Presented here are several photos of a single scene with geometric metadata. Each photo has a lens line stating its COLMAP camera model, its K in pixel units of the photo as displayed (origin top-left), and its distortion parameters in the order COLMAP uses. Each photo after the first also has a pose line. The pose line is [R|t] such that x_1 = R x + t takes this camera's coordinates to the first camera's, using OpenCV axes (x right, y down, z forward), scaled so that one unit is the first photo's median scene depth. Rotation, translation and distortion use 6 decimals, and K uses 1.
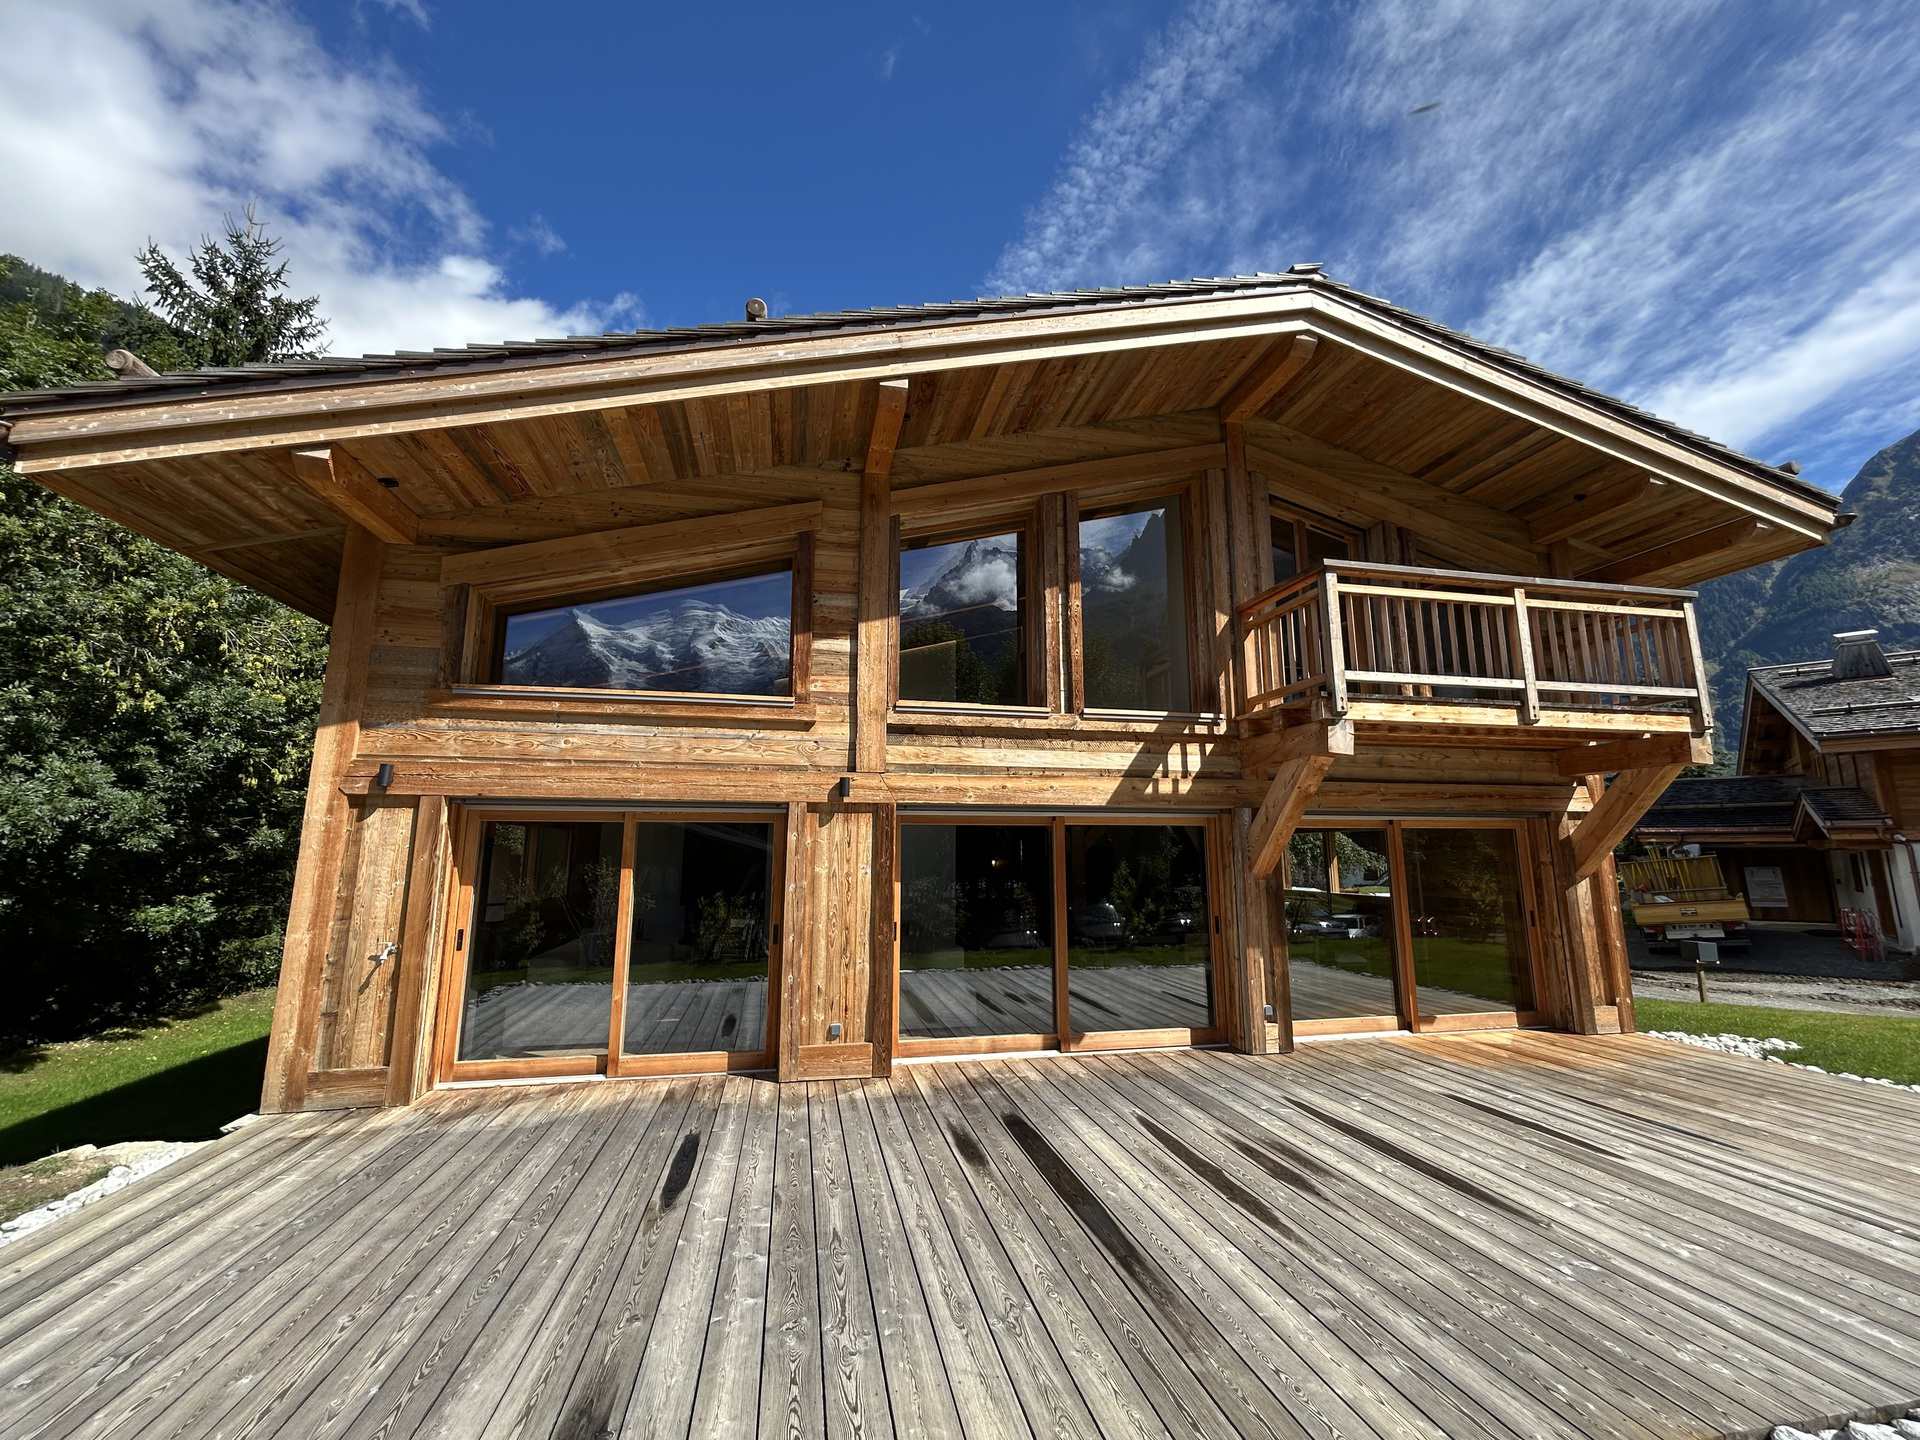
lens RADIAL K [[770.1, 0, 960.0], [0, 770.1, 720.0], [0, 0, 1]] dist [-0.001159, 0.000050]
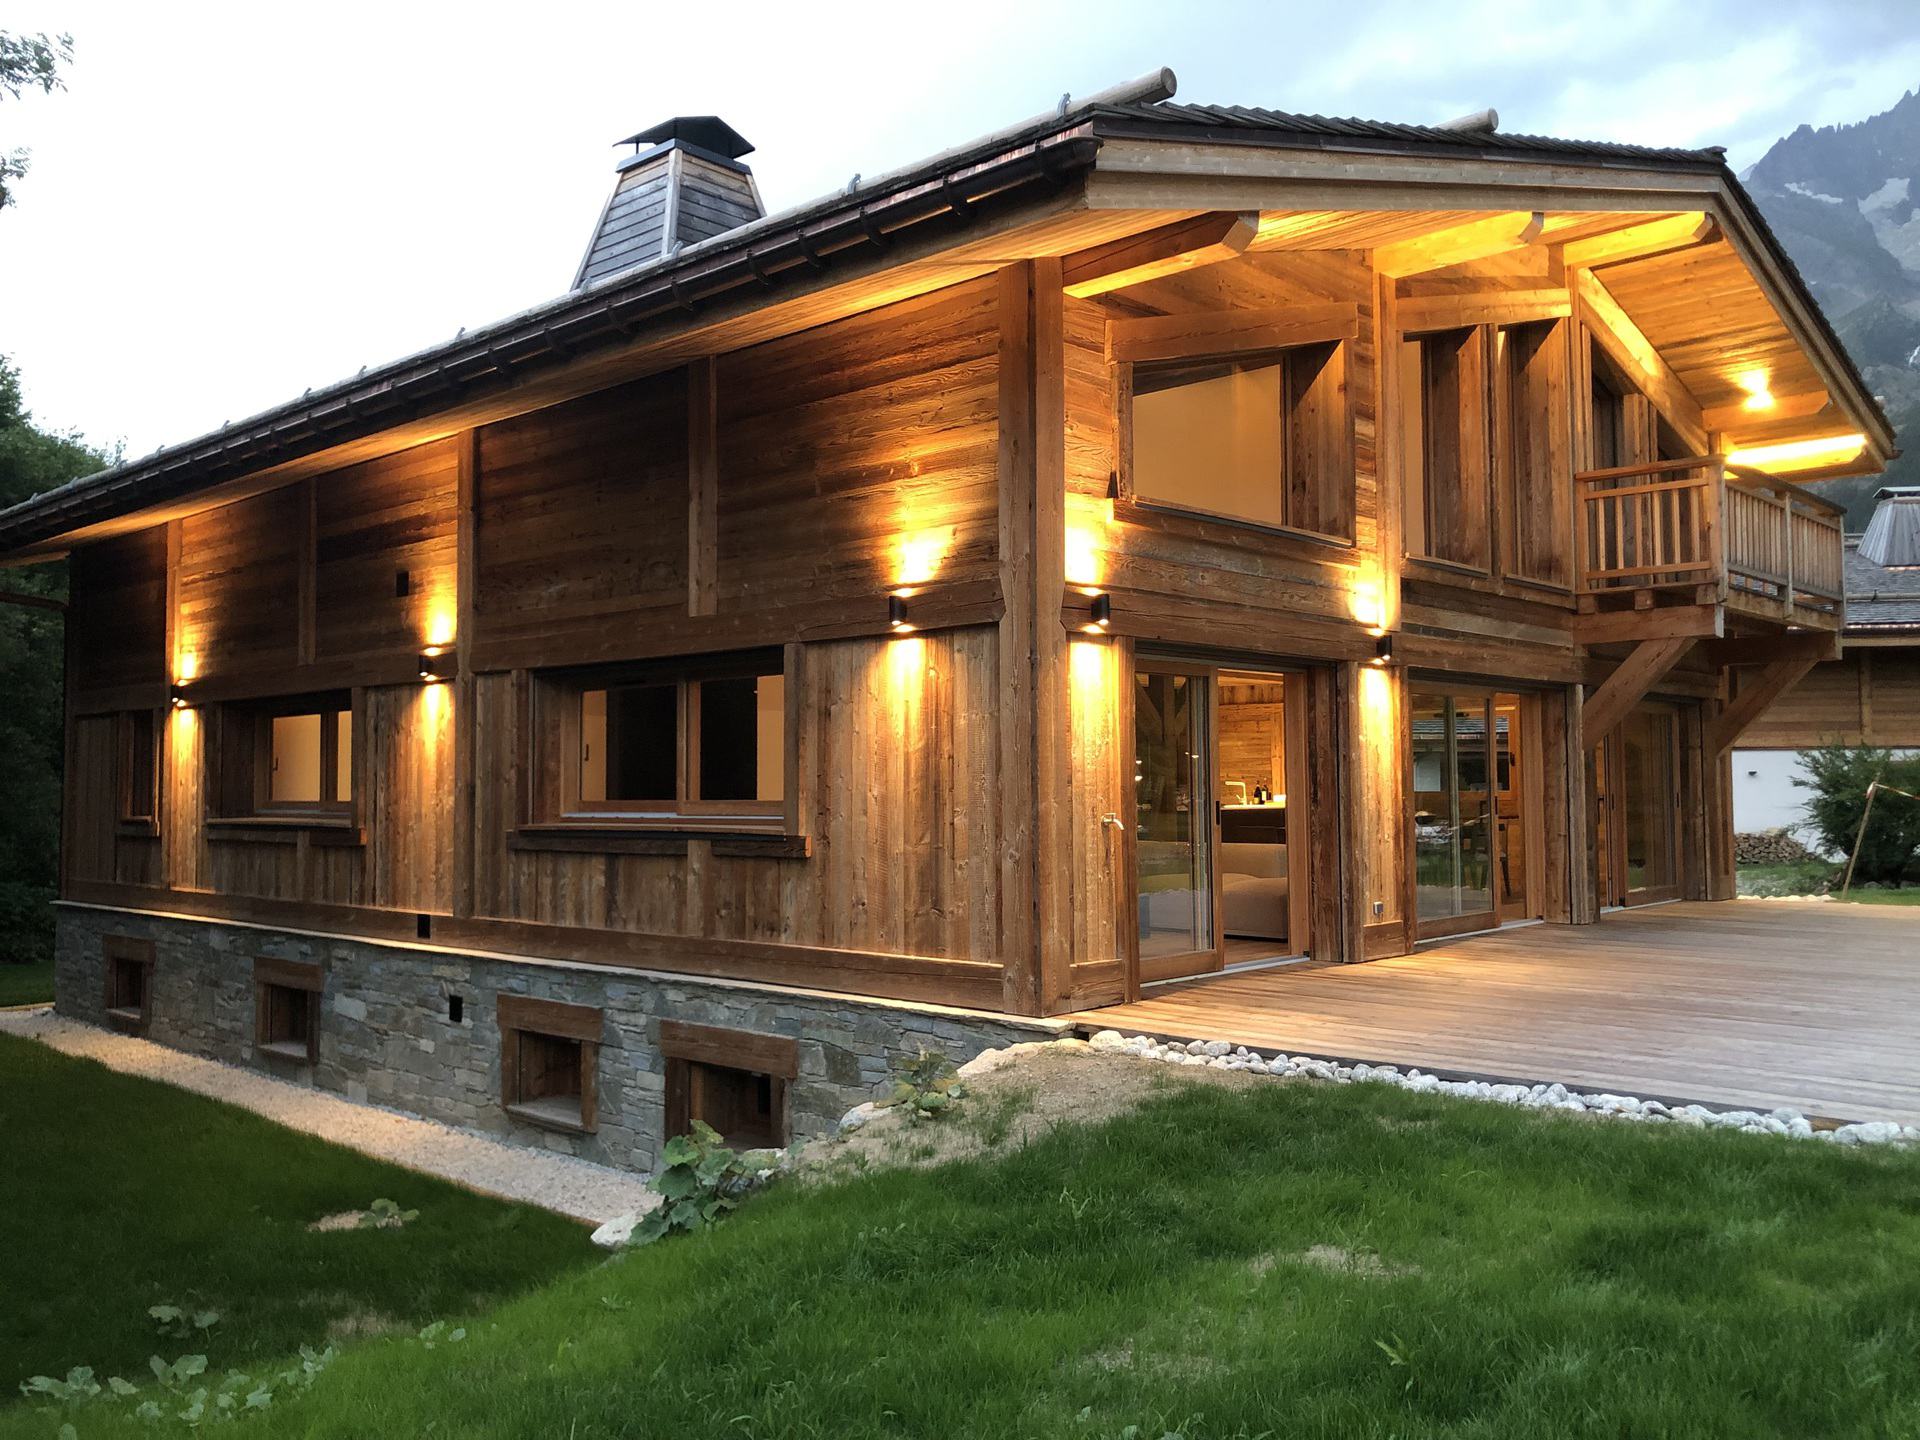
lens RADIAL K [[1593.0, 0, 960.0], [0, 1593.0, 720.0], [0, 0, 1]] dist [-0.000794, 0.000004]
pose [[0.818614, 0.021841, 0.573929, -1.513568], [-0.099836, 0.989475, 0.104744, 0.026341], [-0.565601, -0.143043, 0.812179, -0.213388]]
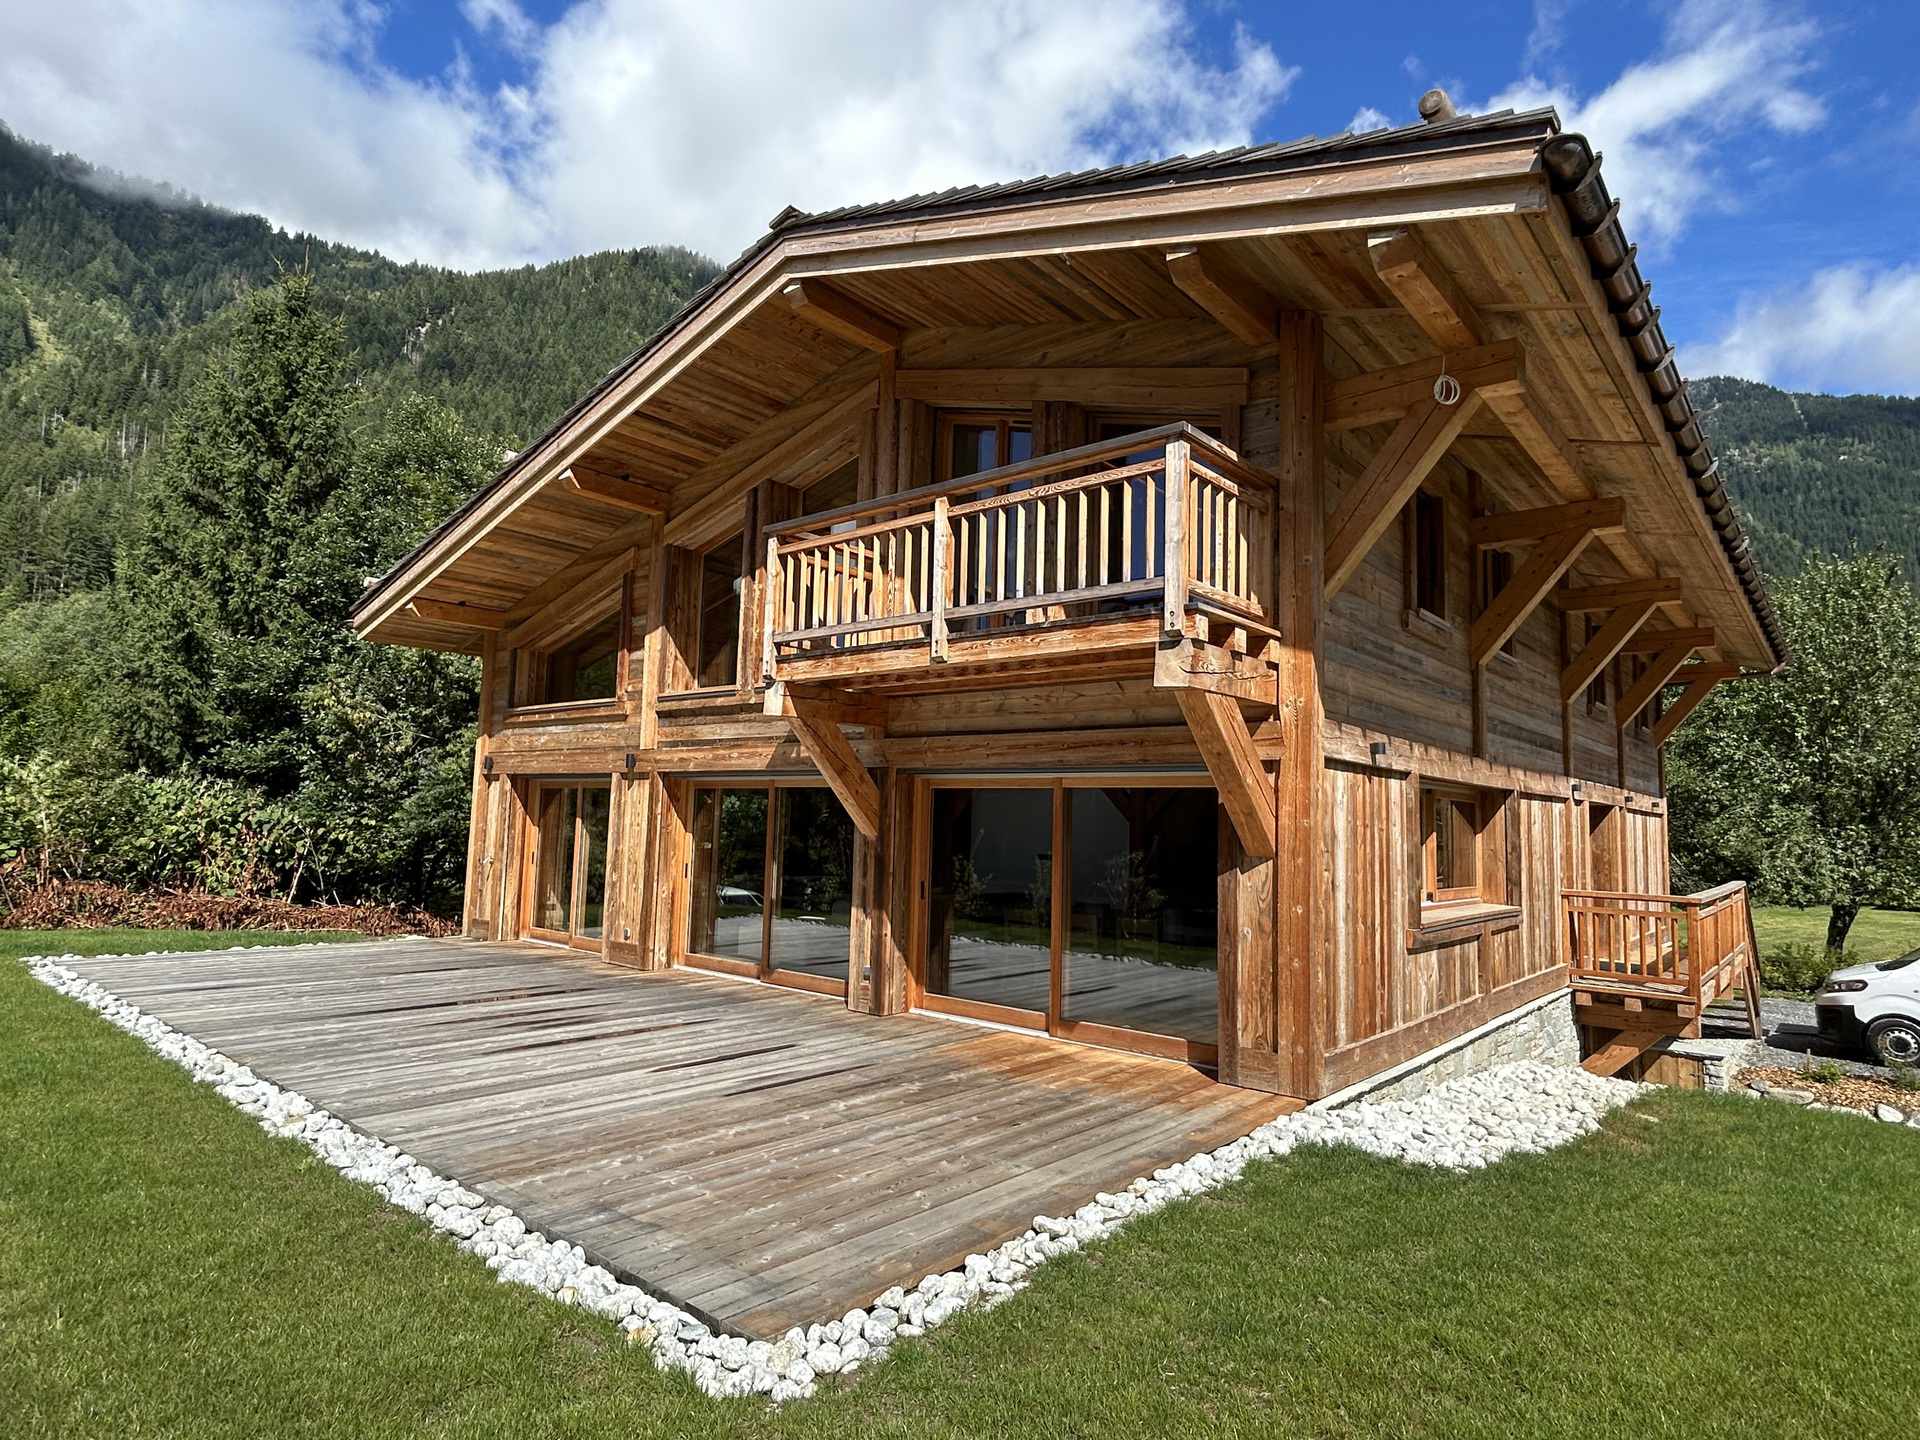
lens RADIAL K [[1063.1, 0, 960.0], [0, 1063.1, 720.0], [0, 0, 1]] dist [-0.000901, -0.000108]
pose [[0.611785, -0.058975, -0.788823, 1.609027], [0.110483, 0.993813, 0.011386, 0.054710], [0.783271, -0.094117, 0.614515, 0.290203]]
